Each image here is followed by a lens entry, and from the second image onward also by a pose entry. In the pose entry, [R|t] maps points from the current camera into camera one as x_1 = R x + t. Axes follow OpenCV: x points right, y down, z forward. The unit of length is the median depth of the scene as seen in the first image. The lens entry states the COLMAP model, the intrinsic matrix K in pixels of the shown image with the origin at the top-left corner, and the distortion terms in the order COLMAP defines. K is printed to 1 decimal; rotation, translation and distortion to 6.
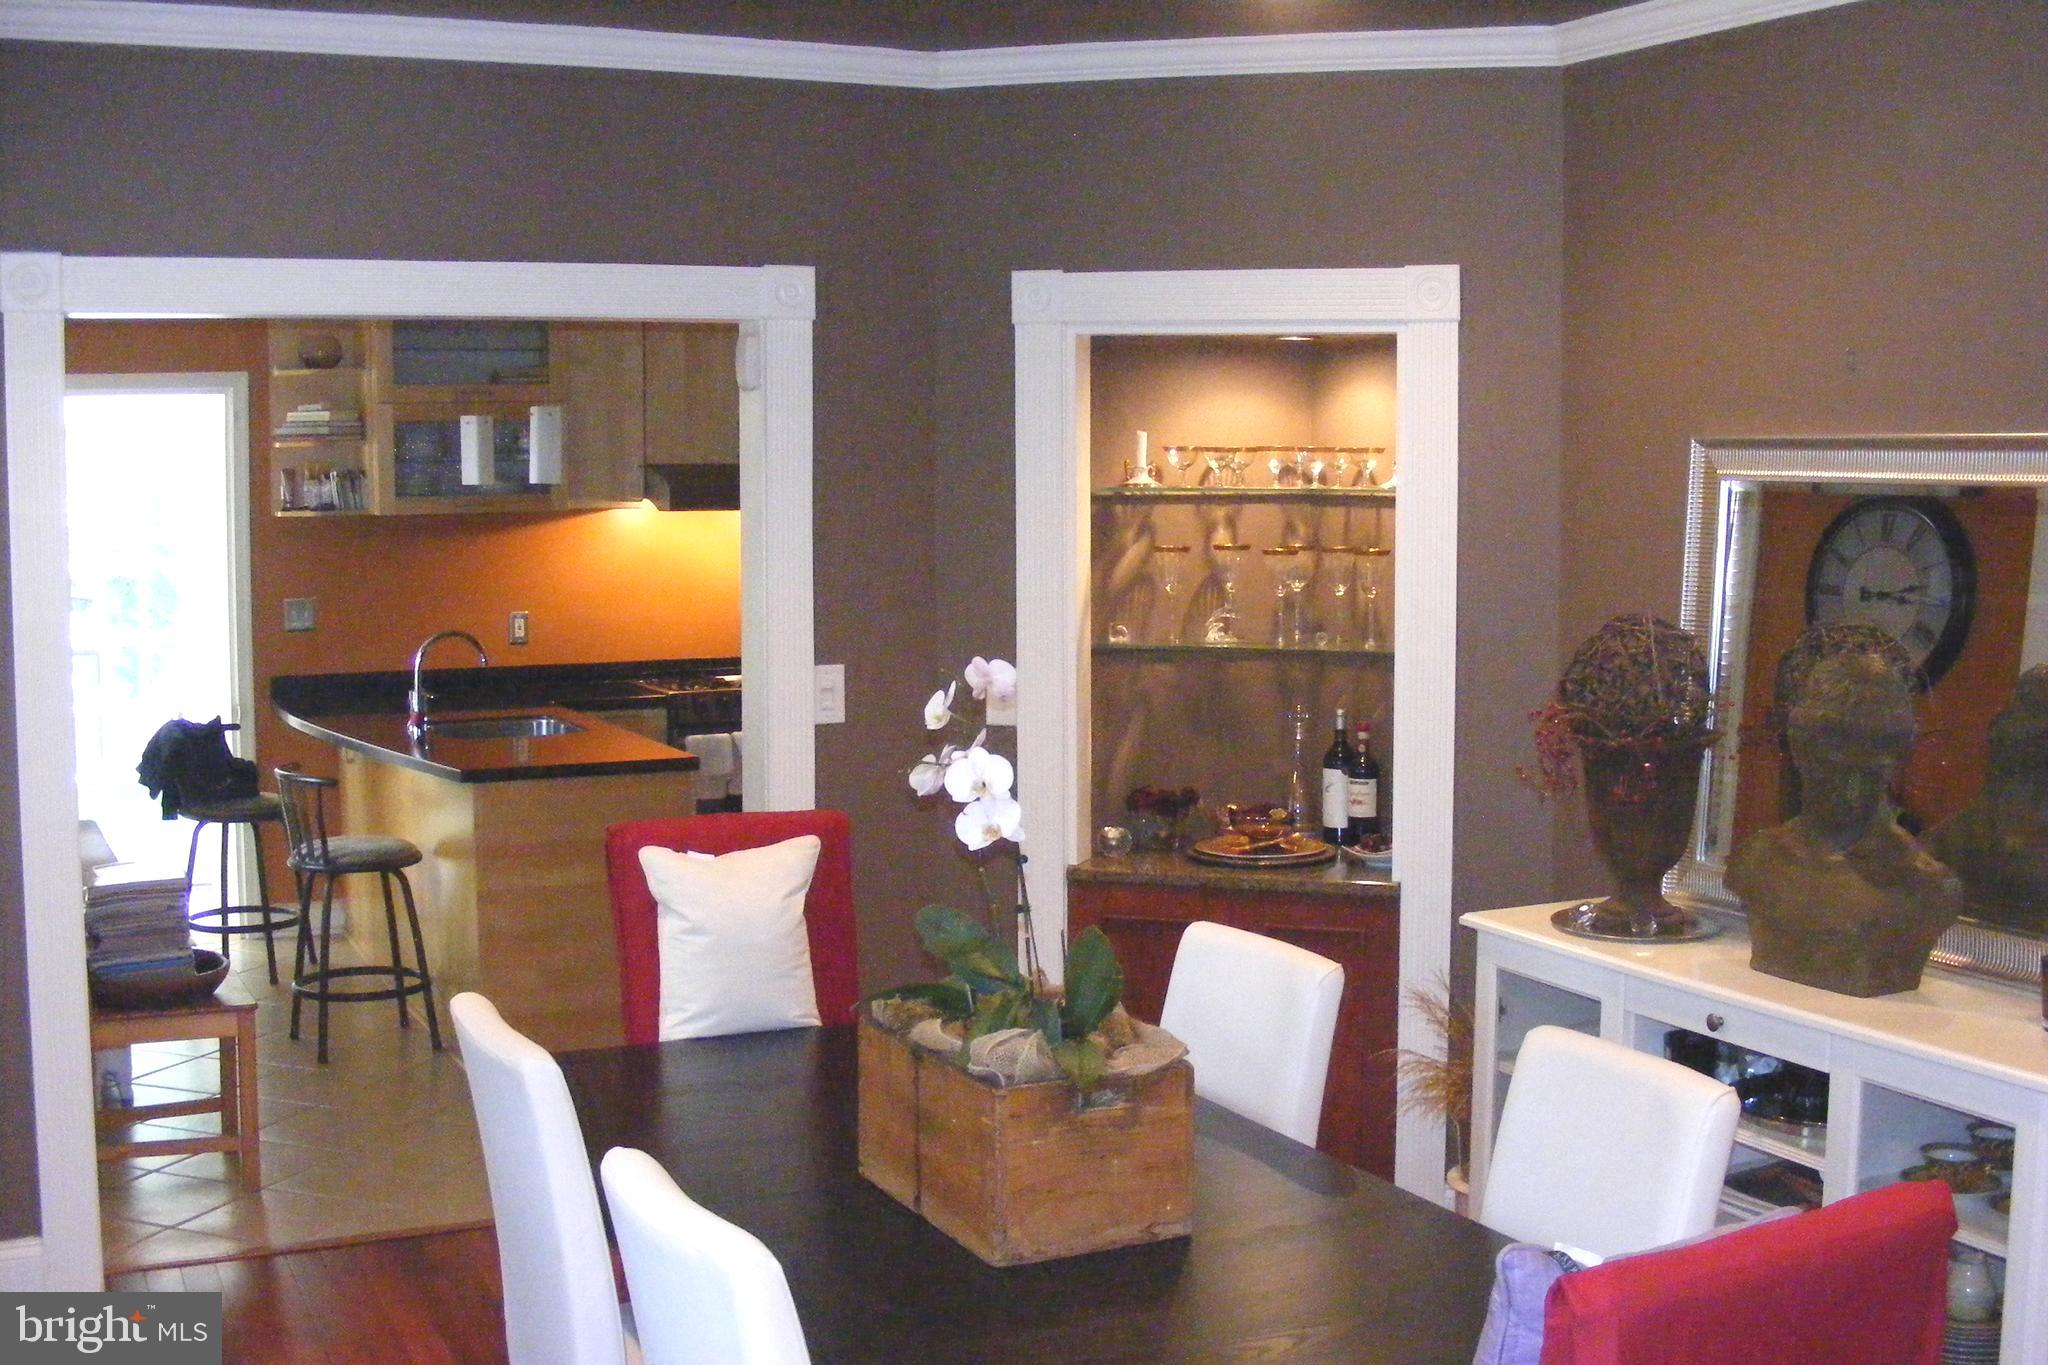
lens RADIAL K [[2332.4, 0, 1067.1], [0, 2332.4, 670.4], [0, 0, 1]] dist [-0.241380, 0.236538]
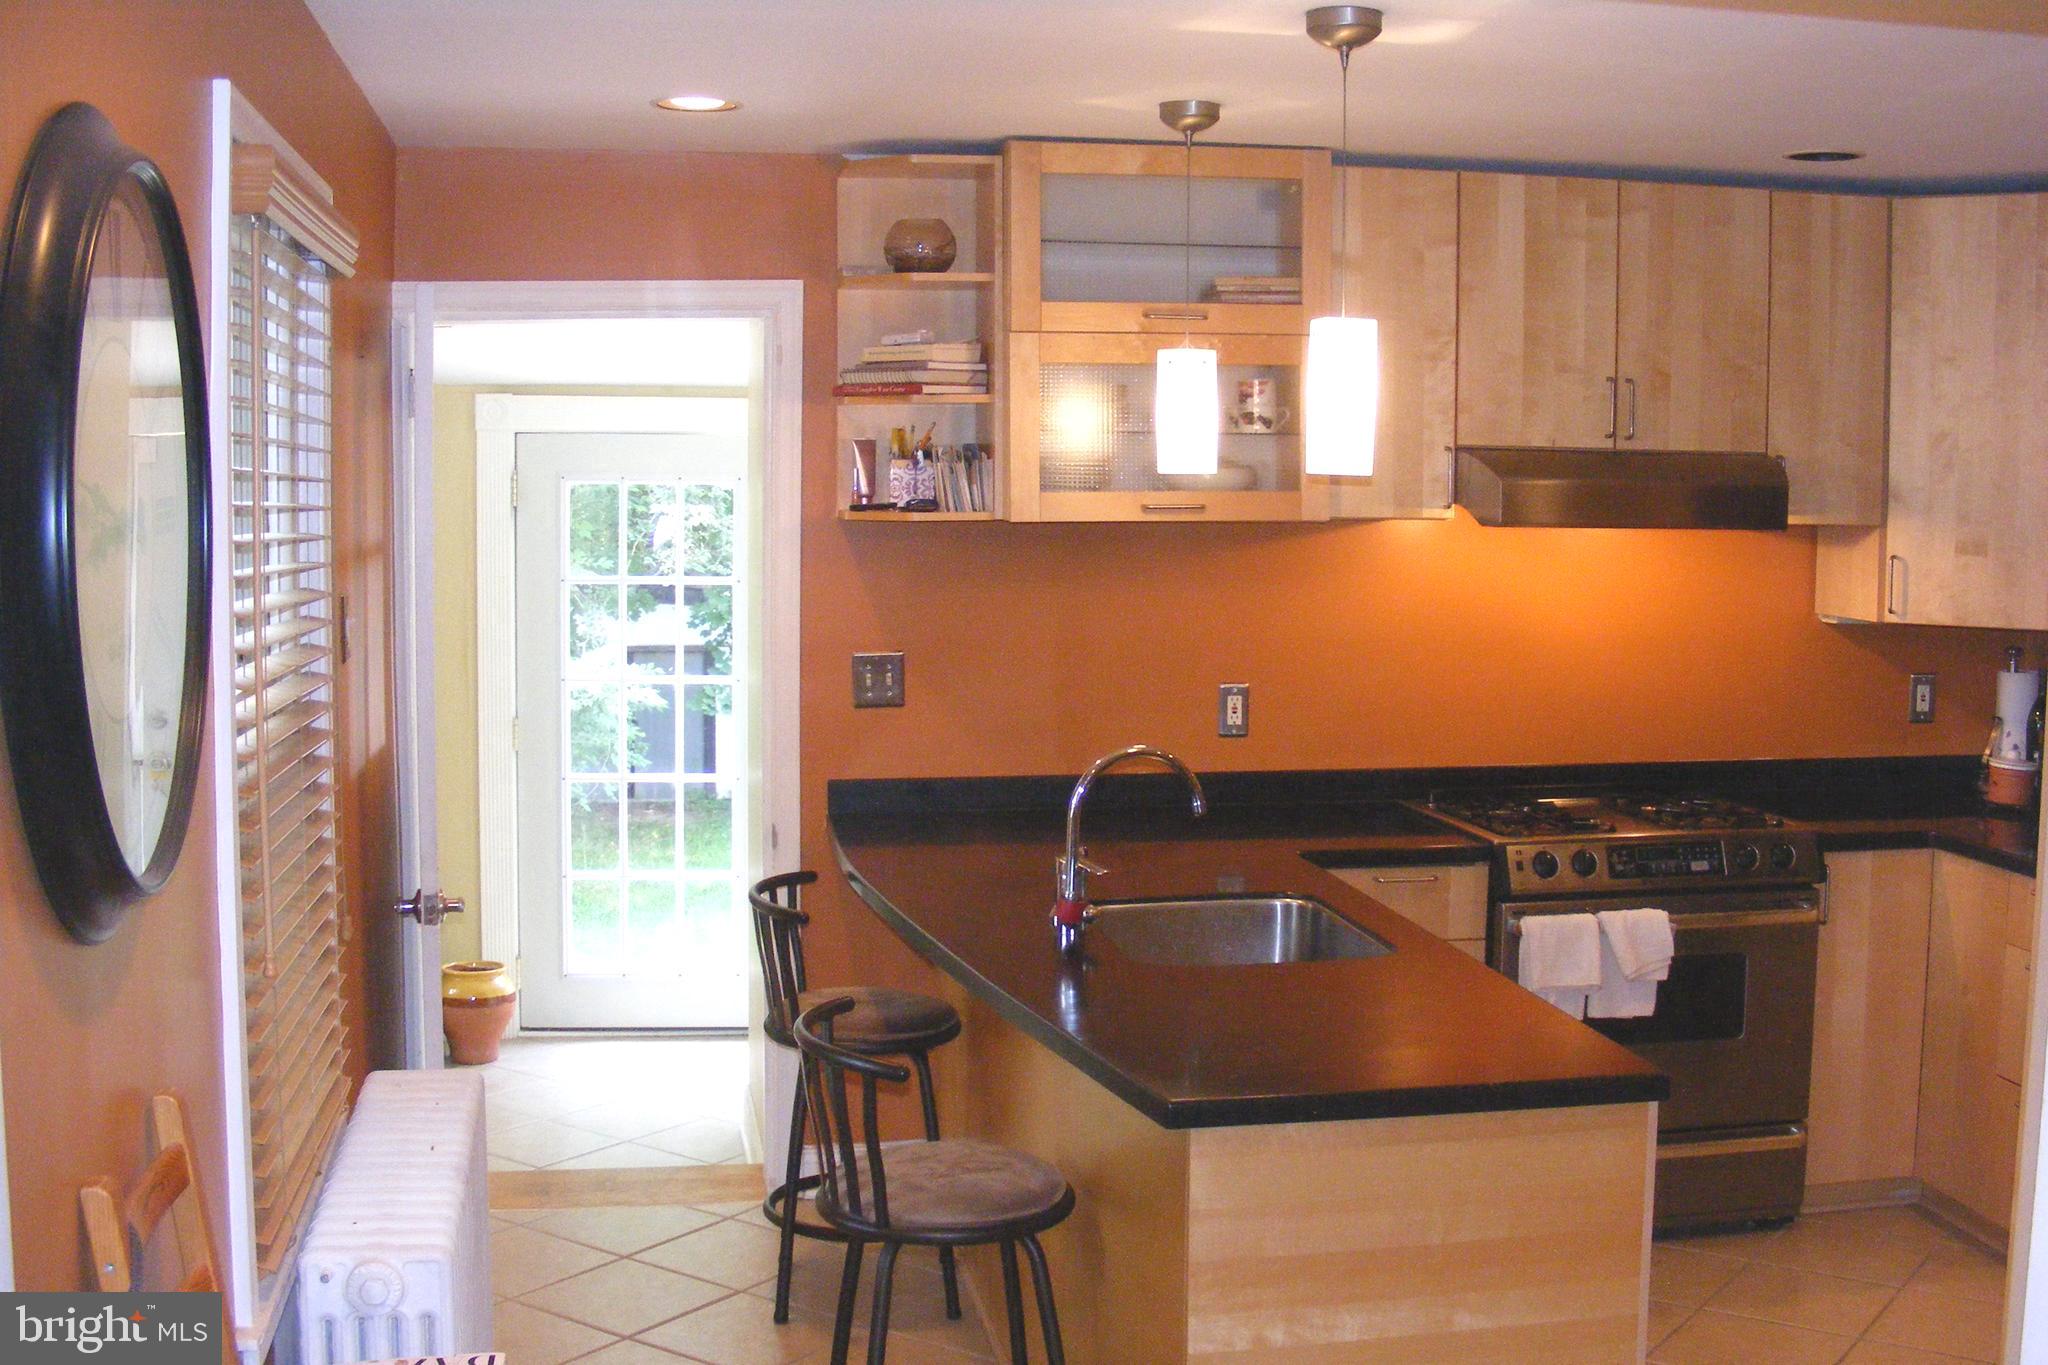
lens RADIAL K [[2332.4, 0, 1067.1], [0, 2332.4, 670.4], [0, 0, 1]] dist [-0.241380, 0.236538]
pose [[0.964900, 0.033747, -0.260440, -0.196921], [-0.031820, 0.999426, 0.011612, -0.056713], [0.260683, -0.002917, 0.965420, 0.644399]]
